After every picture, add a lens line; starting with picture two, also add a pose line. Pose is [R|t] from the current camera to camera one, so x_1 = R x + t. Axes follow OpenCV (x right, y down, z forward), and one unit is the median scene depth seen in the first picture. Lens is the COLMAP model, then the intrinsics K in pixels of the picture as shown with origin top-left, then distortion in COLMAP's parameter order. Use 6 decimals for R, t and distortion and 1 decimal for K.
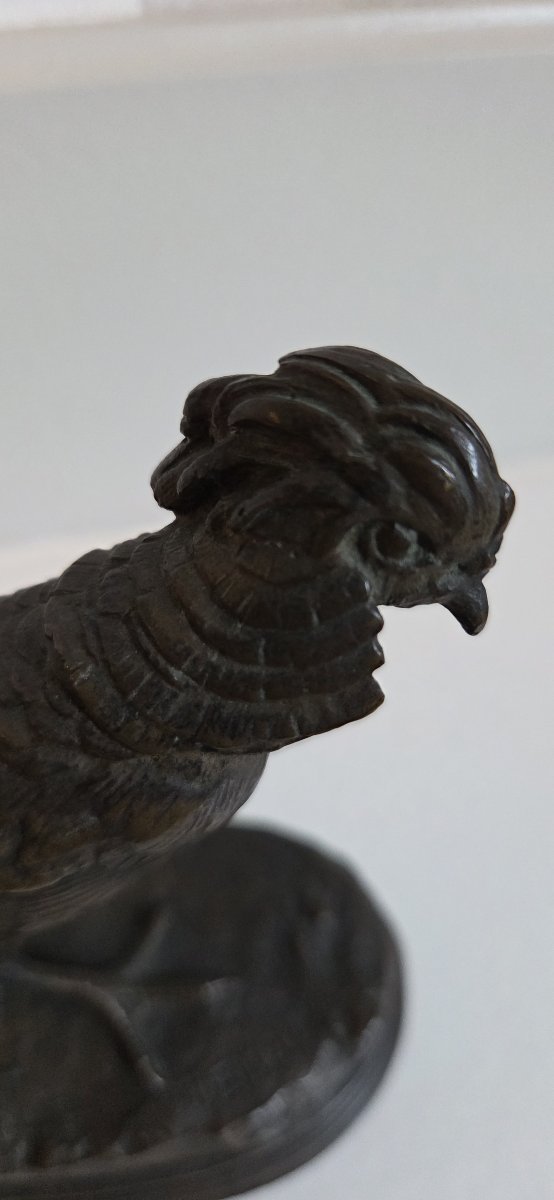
lens RADIAL K [[901.5, 0, 277.0], [0, 901.5, 600.0], [0, 0, 1]] dist [-0.015235, -0.010654]
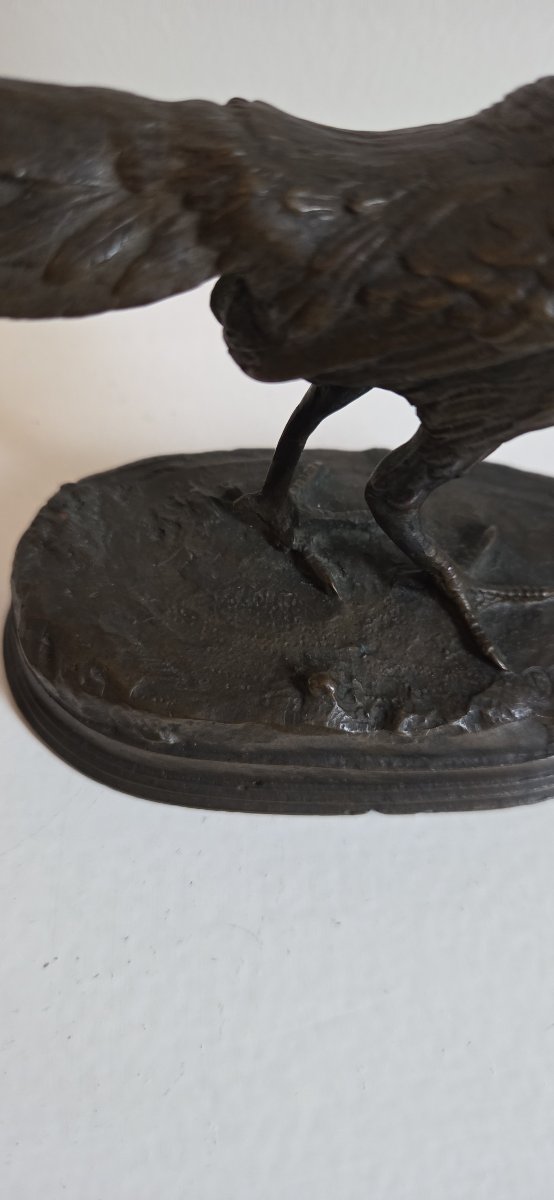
lens RADIAL K [[871.3, 0, 277.0], [0, 871.3, 600.0], [0, 0, 1]] dist [-0.002882, -0.006767]
pose [[0.993648, 0.110213, 0.022728, -0.682166], [-0.112195, 0.985869, 0.124397, 0.572444], [-0.008697, -0.126157, 0.991972, -0.010930]]
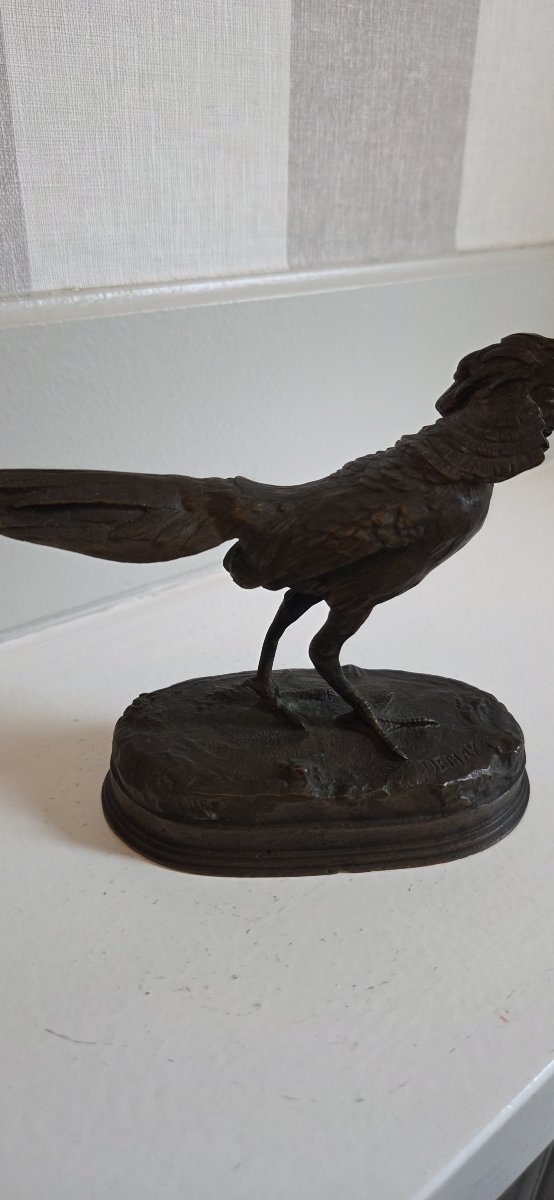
lens RADIAL K [[871.3, 0, 277.0], [0, 871.3, 600.0], [0, 0, 1]] dist [-0.002882, -0.006767]
pose [[0.999521, 0.022586, -0.021143, -0.571268], [-0.028237, 0.945249, -0.325127, 1.292381], [0.012642, 0.325568, 0.945434, -1.203585]]
